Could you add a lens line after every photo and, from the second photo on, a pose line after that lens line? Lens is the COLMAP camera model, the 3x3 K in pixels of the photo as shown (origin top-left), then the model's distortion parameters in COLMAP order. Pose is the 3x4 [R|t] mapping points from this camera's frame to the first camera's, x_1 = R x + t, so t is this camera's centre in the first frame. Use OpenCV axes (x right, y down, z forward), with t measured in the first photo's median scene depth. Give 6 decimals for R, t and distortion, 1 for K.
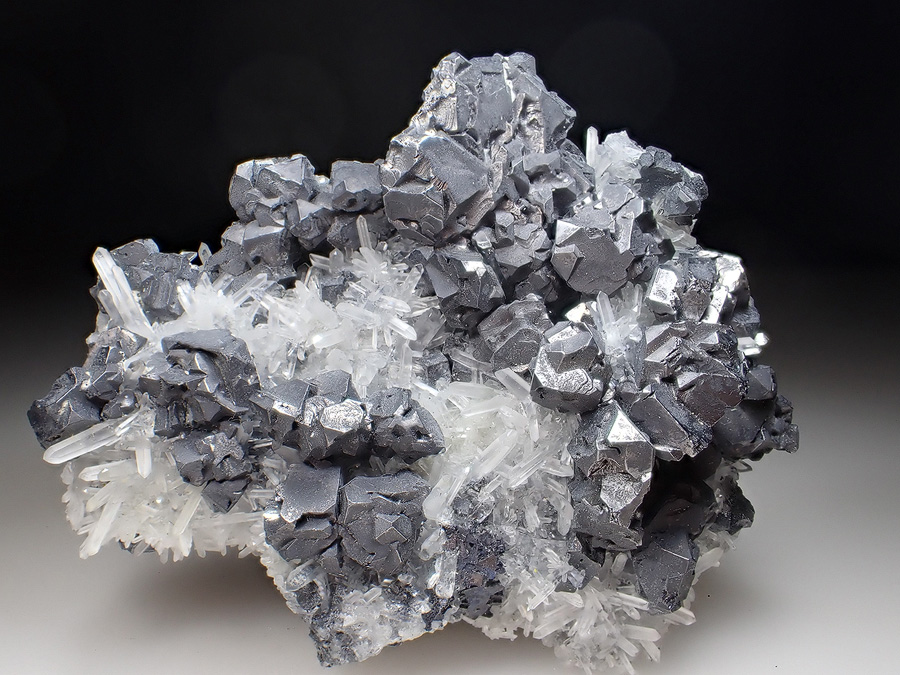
lens RADIAL K [[878.2, 0, 450.0], [0, 878.2, 337.5], [0, 0, 1]] dist [-0.002895, -0.004781]
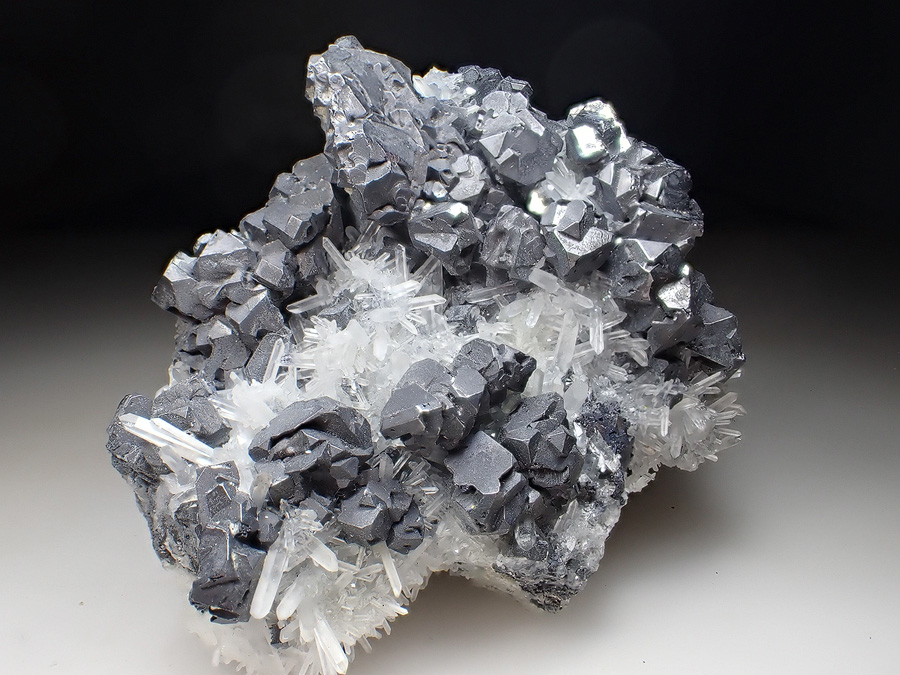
lens RADIAL K [[878.2, 0, 450.0], [0, 878.2, 337.5], [0, 0, 1]] dist [-0.002895, -0.004781]
pose [[0.716627, -0.562126, 0.412869, -0.501243], [0.583472, 0.807496, 0.086669, -0.051613], [-0.382109, 0.178788, 0.906658, 0.058723]]
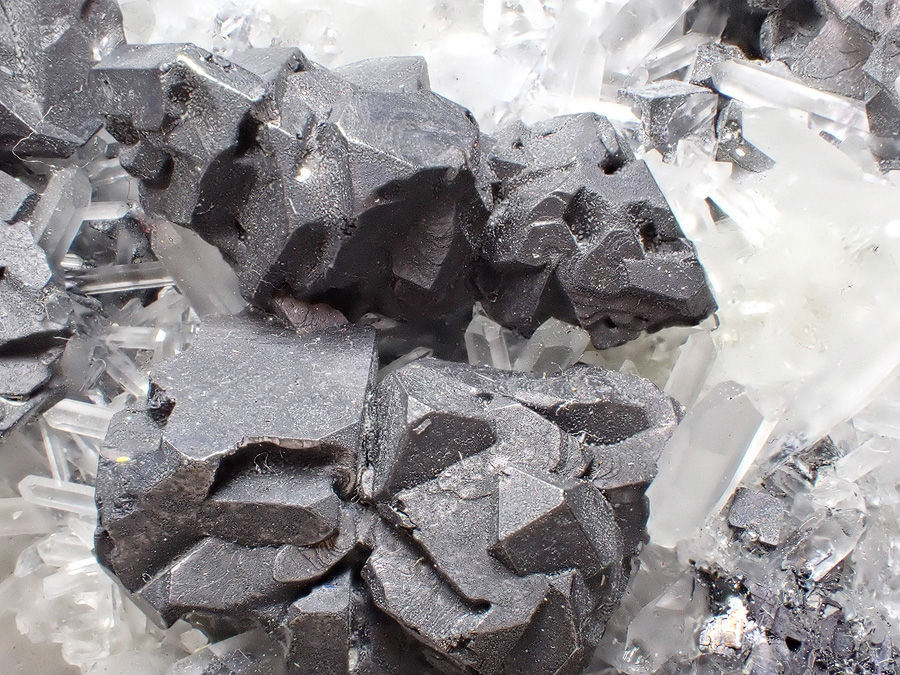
lens RADIAL K [[1608.4, 0, 450.0], [0, 1608.4, 337.5], [0, 0, 1]] dist [-0.008755, 0.083688]
pose [[0.996680, 0.080183, 0.014099, -0.104052], [-0.076627, 0.982418, -0.170243, 0.233551], [-0.027501, 0.168598, 0.985301, 0.454482]]
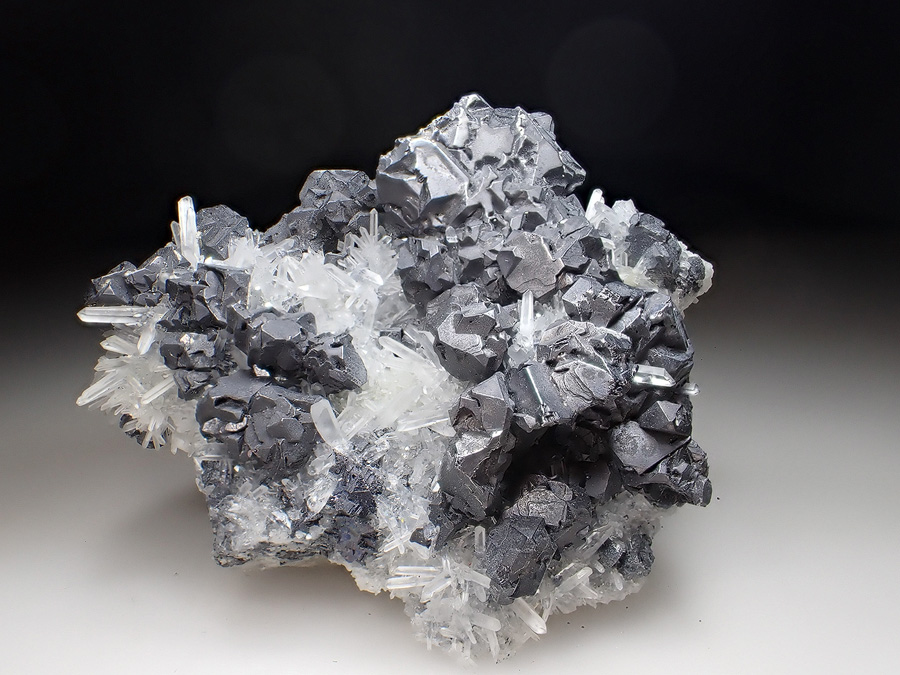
lens RADIAL K [[878.2, 0, 450.0], [0, 878.2, 337.5], [0, 0, 1]] dist [-0.002895, -0.004781]
pose [[0.915126, 0.209393, -0.344526, 0.476010], [-0.295597, 0.929593, -0.220181, 0.279221], [0.274164, 0.303334, 0.912591, -0.030999]]
